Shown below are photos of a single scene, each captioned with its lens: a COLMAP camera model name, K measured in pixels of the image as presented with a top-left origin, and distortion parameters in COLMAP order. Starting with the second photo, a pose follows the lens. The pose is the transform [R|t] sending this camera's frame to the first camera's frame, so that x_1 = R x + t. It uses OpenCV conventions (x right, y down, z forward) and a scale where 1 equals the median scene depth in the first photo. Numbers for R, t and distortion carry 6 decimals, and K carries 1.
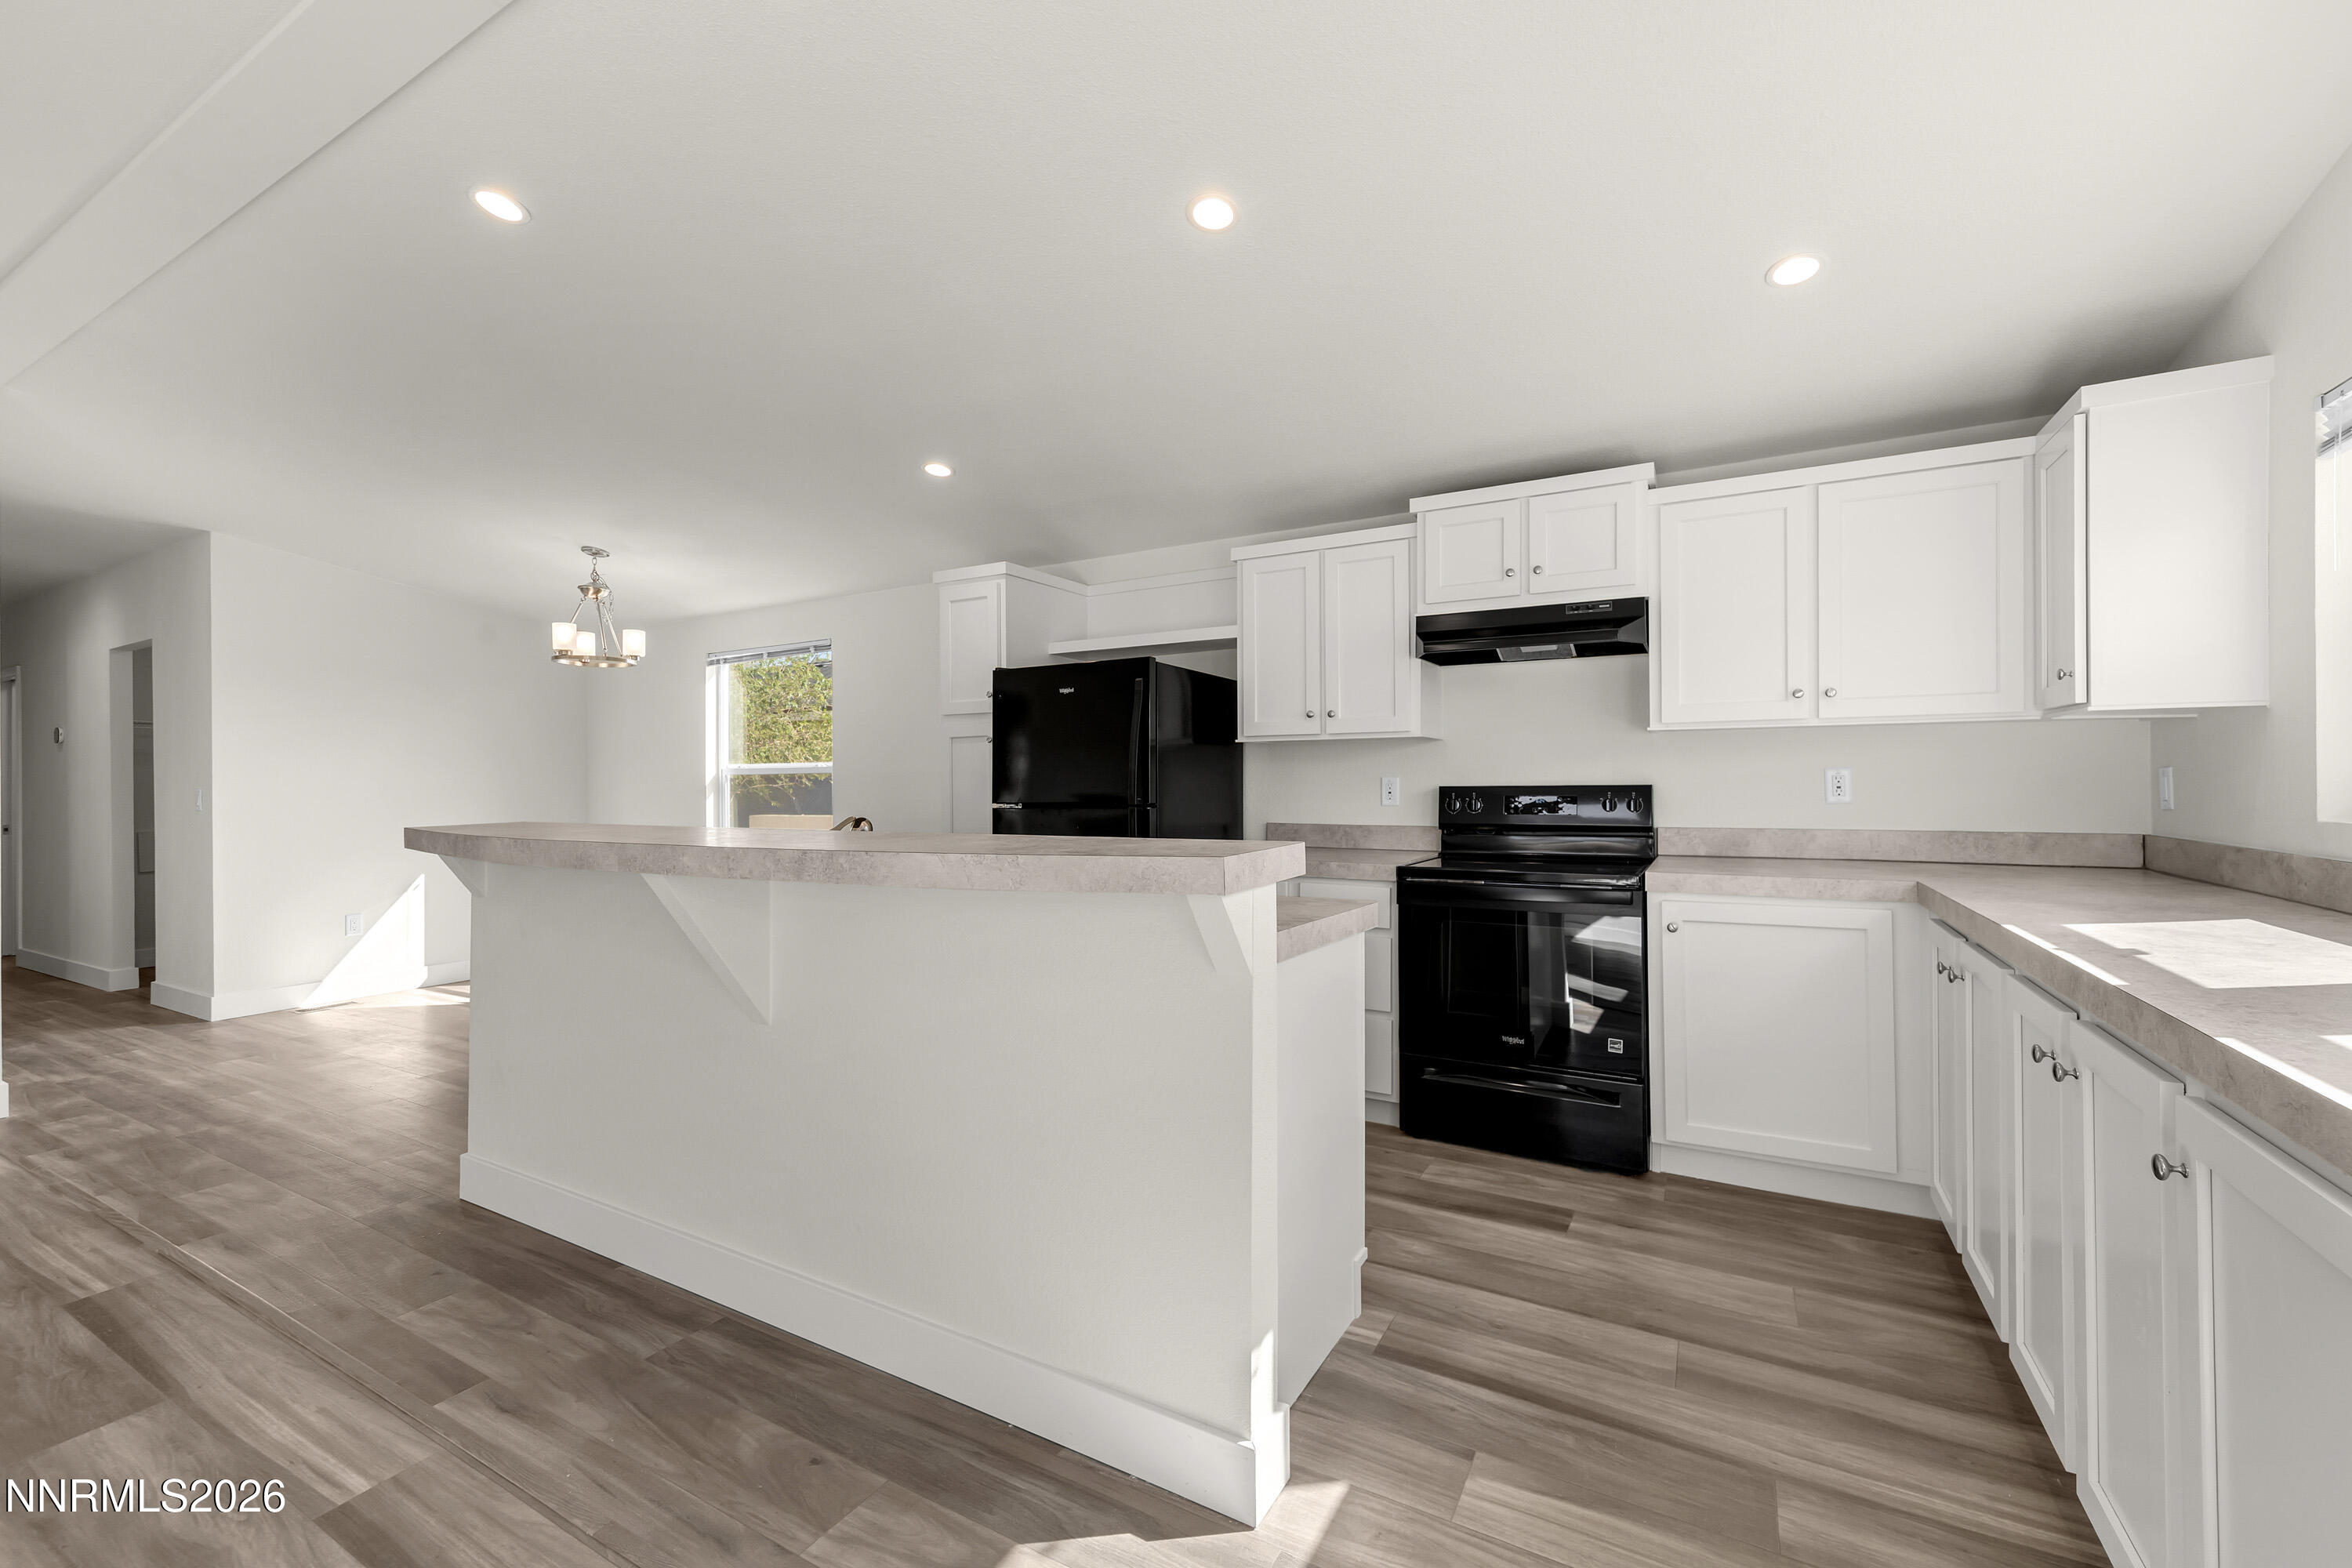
lens RADIAL K [[942.9, 0, 1196.6], [0, 942.9, 778.7], [0, 0, 1]] dist [0.001599, 0.000037]
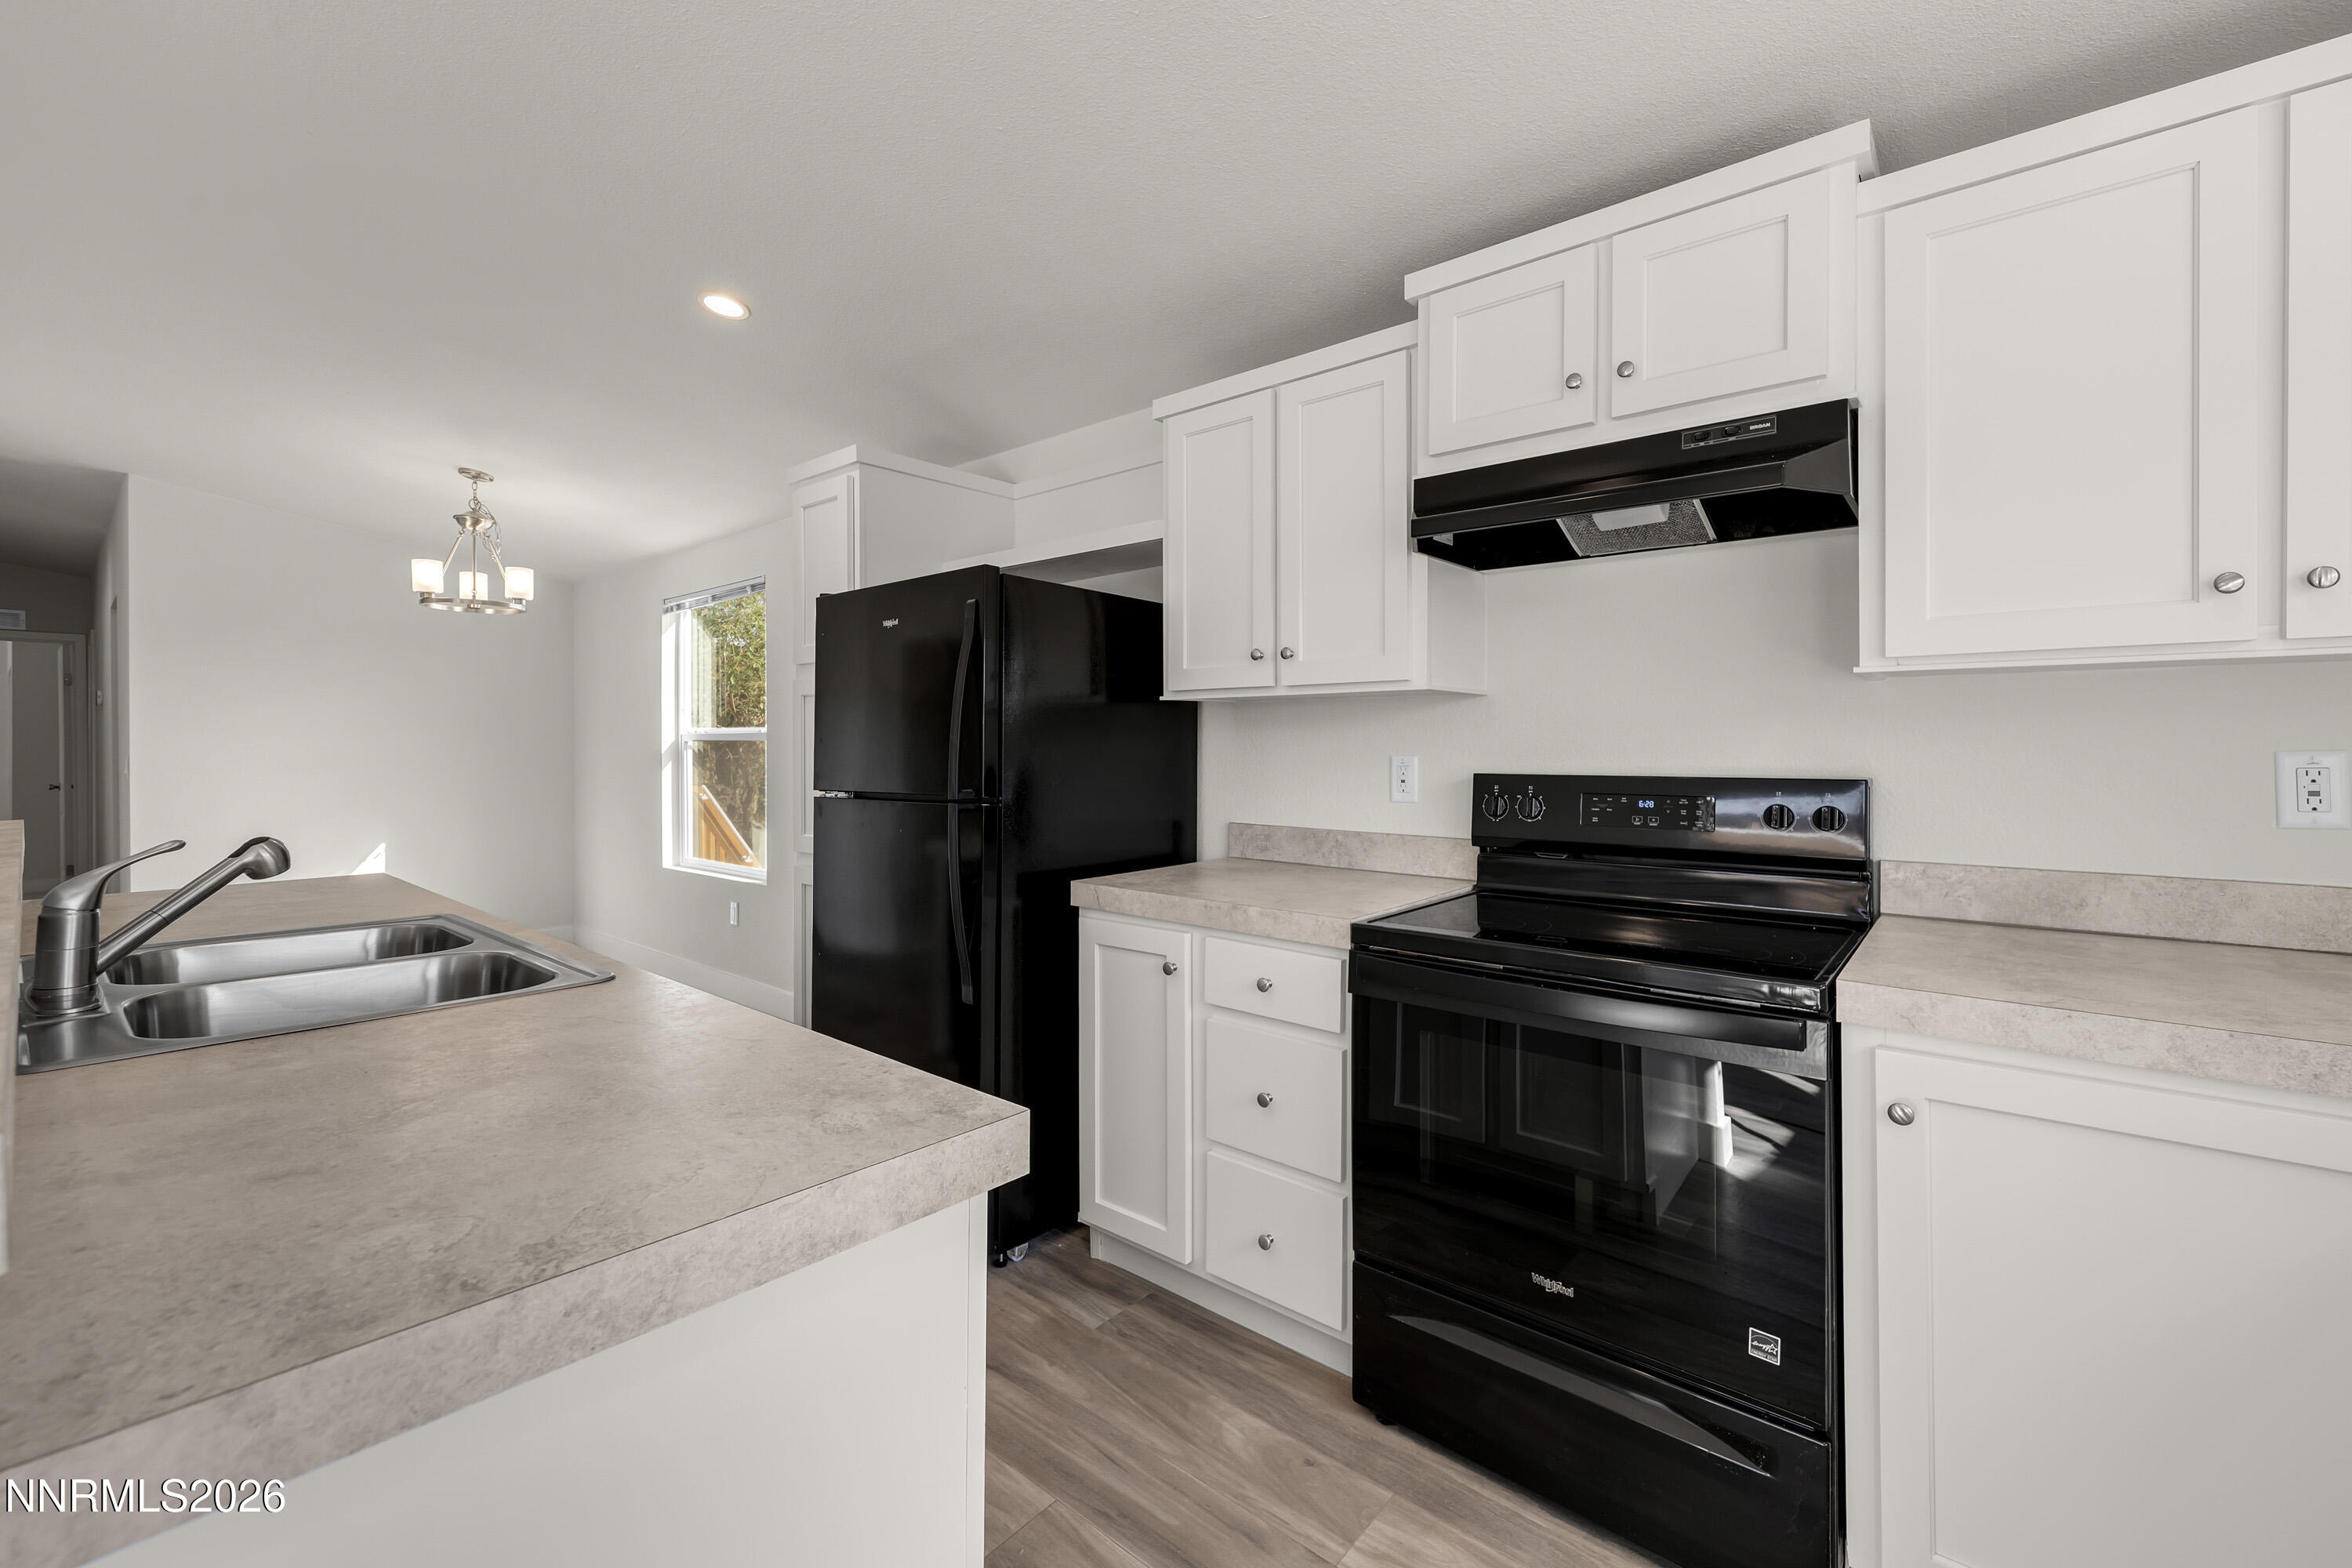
lens RADIAL K [[942.9, 0, 1213.8], [0, 942.9, 742.4], [0, 0, 1]] dist [0.001599, 0.000037]
pose [[0.984296, 0.004877, -0.176461, 0.227404], [-0.004301, 0.999984, 0.003645, -0.014415], [0.176476, -0.002828, 0.984301, 0.437332]]
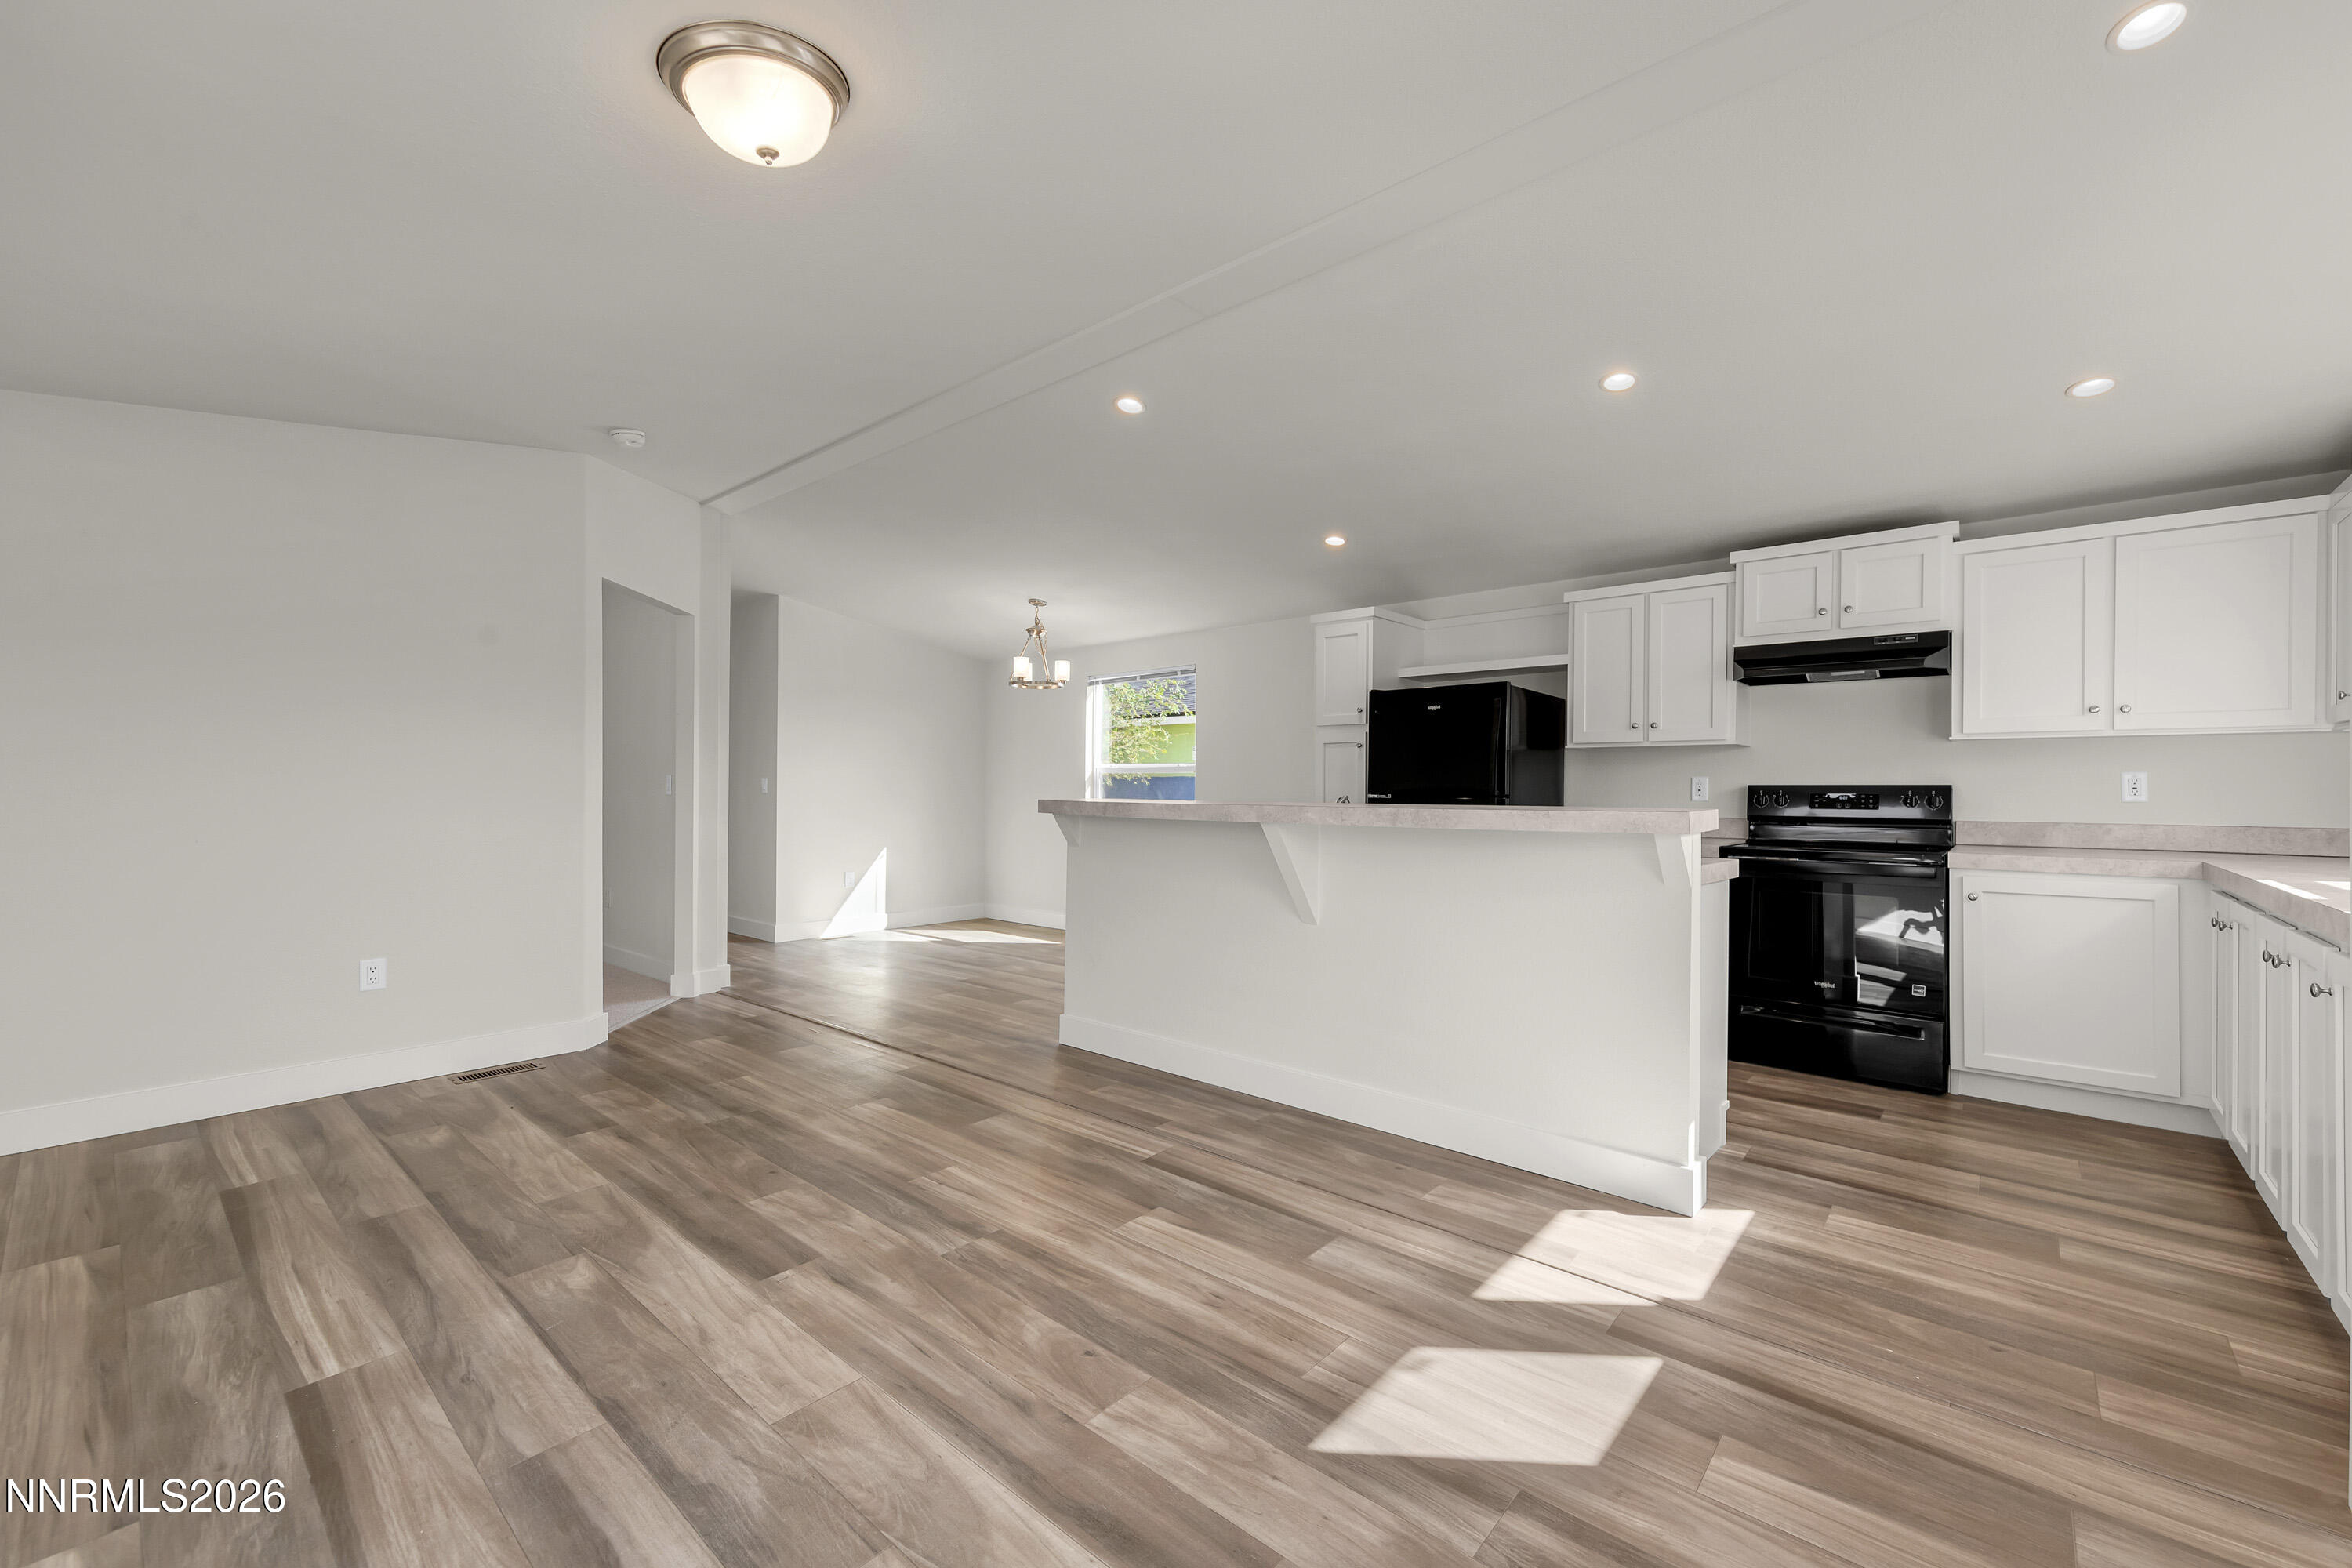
lens RADIAL K [[942.9, 0, 1192.8], [0, 942.9, 784.3], [0, 0, 1]] dist [0.001599, 0.000037]
pose [[0.978171, 0.012596, -0.207421, -0.215082], [-0.012723, 0.999919, 0.000723, 0.017306], [0.207413, 0.001932, 0.978251, -0.378905]]
